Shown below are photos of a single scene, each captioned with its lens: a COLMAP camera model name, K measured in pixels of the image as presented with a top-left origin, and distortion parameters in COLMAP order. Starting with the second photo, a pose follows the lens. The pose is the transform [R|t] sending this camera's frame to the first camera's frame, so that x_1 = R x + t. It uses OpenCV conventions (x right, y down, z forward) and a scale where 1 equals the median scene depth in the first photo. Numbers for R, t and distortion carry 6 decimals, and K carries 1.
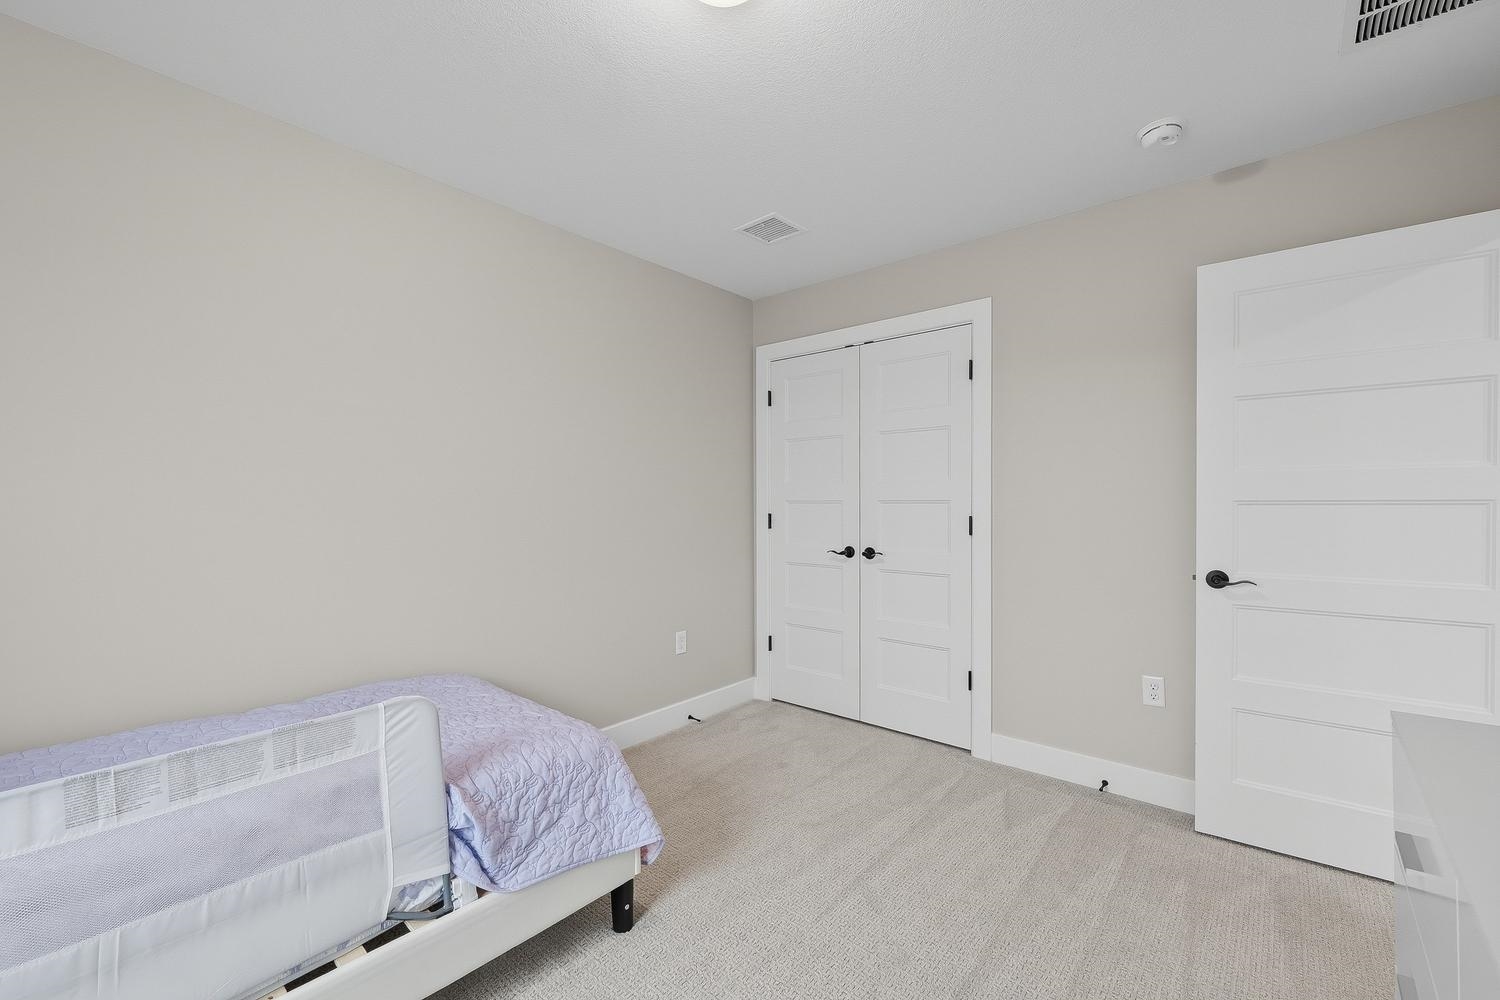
lens RADIAL K [[609.1, 0, 763.4], [0, 609.1, 500.8], [0, 0, 1]] dist [-0.000536, 0.000110]
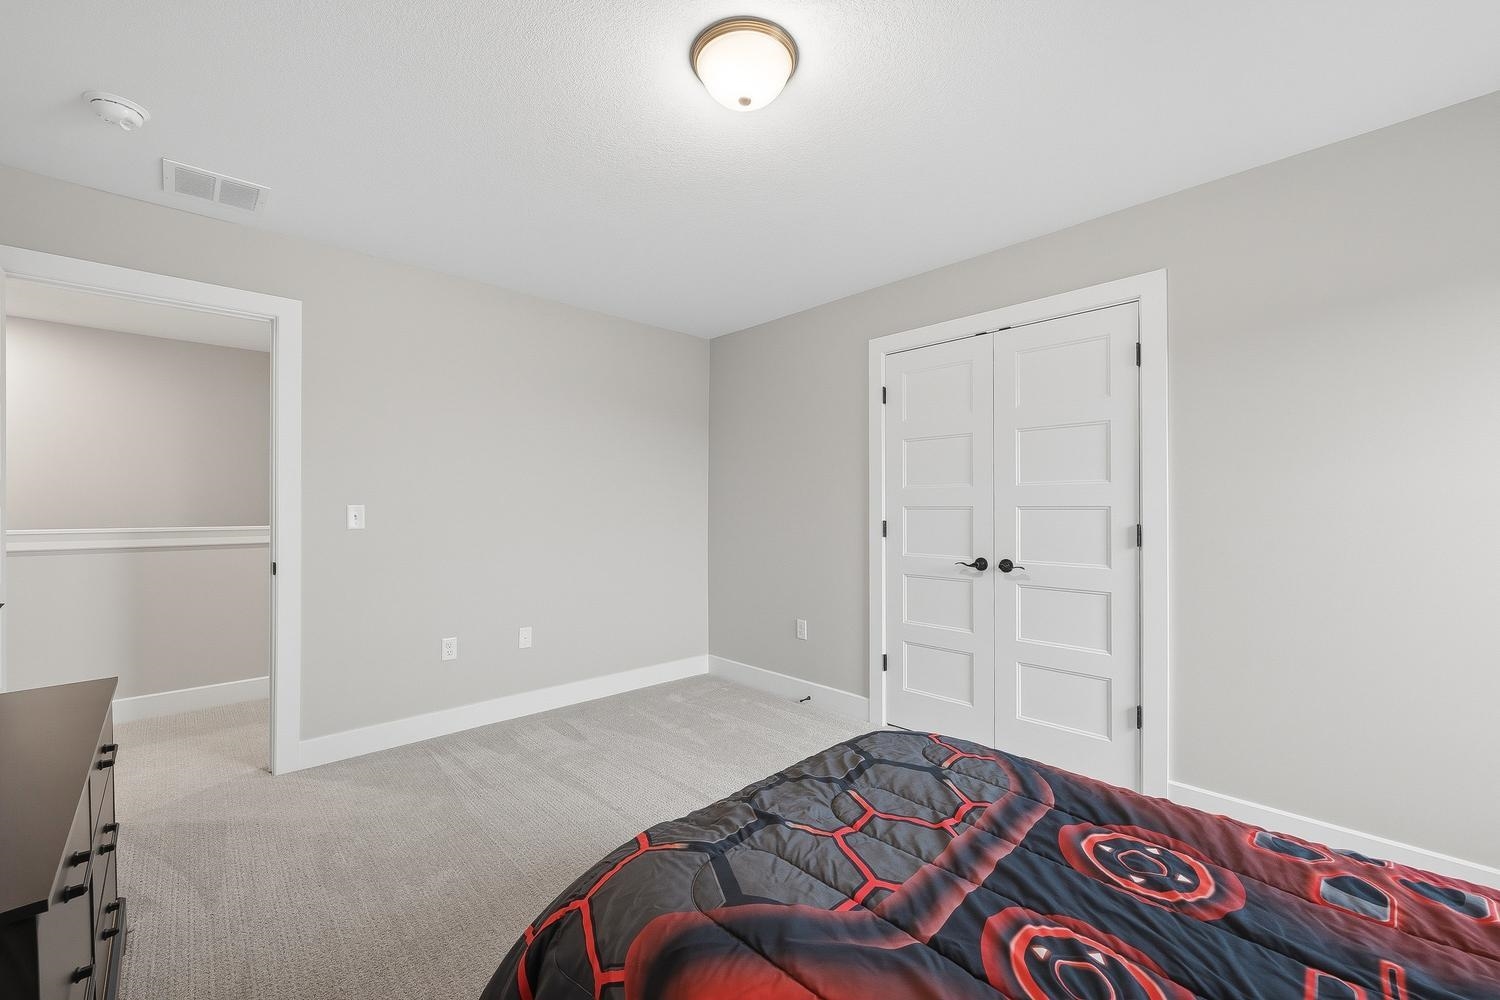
lens RADIAL K [[609.1, 0, 753.2], [0, 609.1, 502.1], [0, 0, 1]] dist [-0.000536, 0.000110]
pose [[0.992217, 0.000204, -0.124524, -0.085181], [-0.000938, 0.999983, -0.005835, -0.001512], [0.124520, 0.005906, 0.992199, 0.078859]]
